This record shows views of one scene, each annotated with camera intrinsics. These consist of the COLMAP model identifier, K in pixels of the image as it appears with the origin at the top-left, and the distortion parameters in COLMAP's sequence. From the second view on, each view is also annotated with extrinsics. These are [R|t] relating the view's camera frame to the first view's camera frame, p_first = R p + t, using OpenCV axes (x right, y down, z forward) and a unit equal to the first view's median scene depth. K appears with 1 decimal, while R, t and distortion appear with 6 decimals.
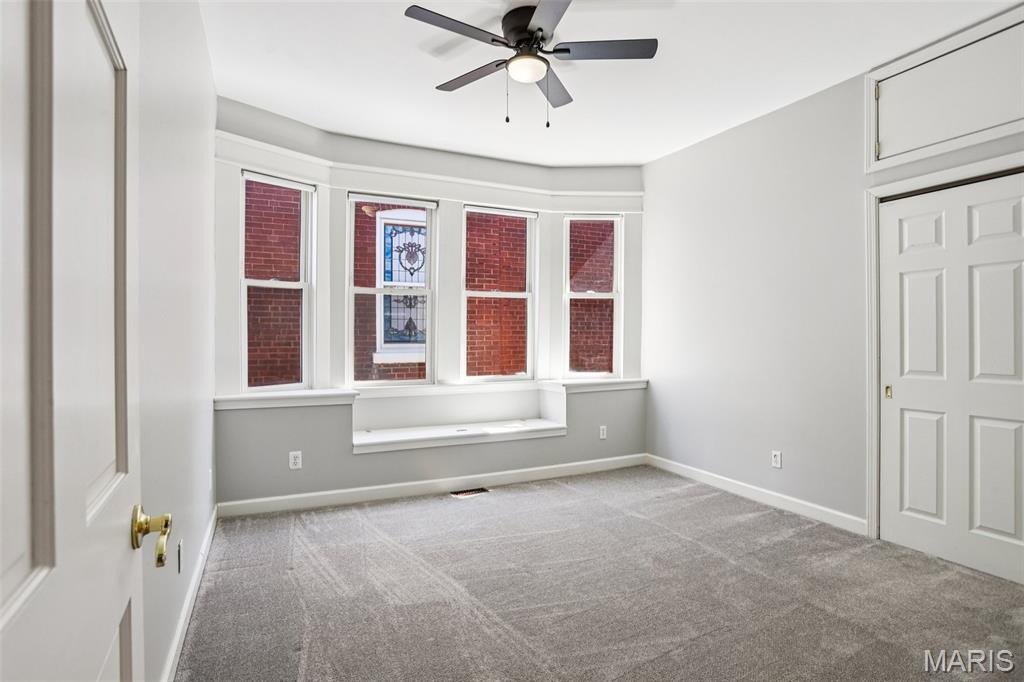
lens RADIAL K [[514.7, 0, 504.9], [0, 514.7, 341.5], [0, 0, 1]] dist [-0.051361, 0.018892]
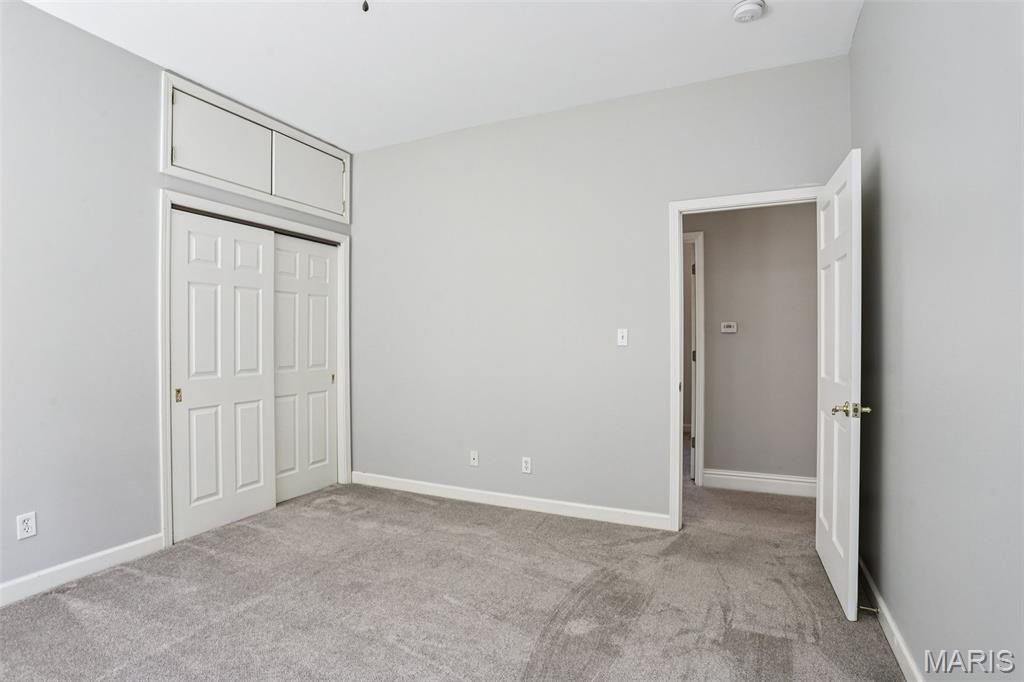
lens RADIAL K [[514.7, 0, 513.9], [0, 514.7, 336.7], [0, 0, 1]] dist [-0.051361, 0.018892]
pose [[-0.639127, 0.000153, 0.769101, -0.481023], [0.003160, 0.999992, 0.002427, -0.021157], [-0.769095, 0.003982, -0.639122, 1.165911]]
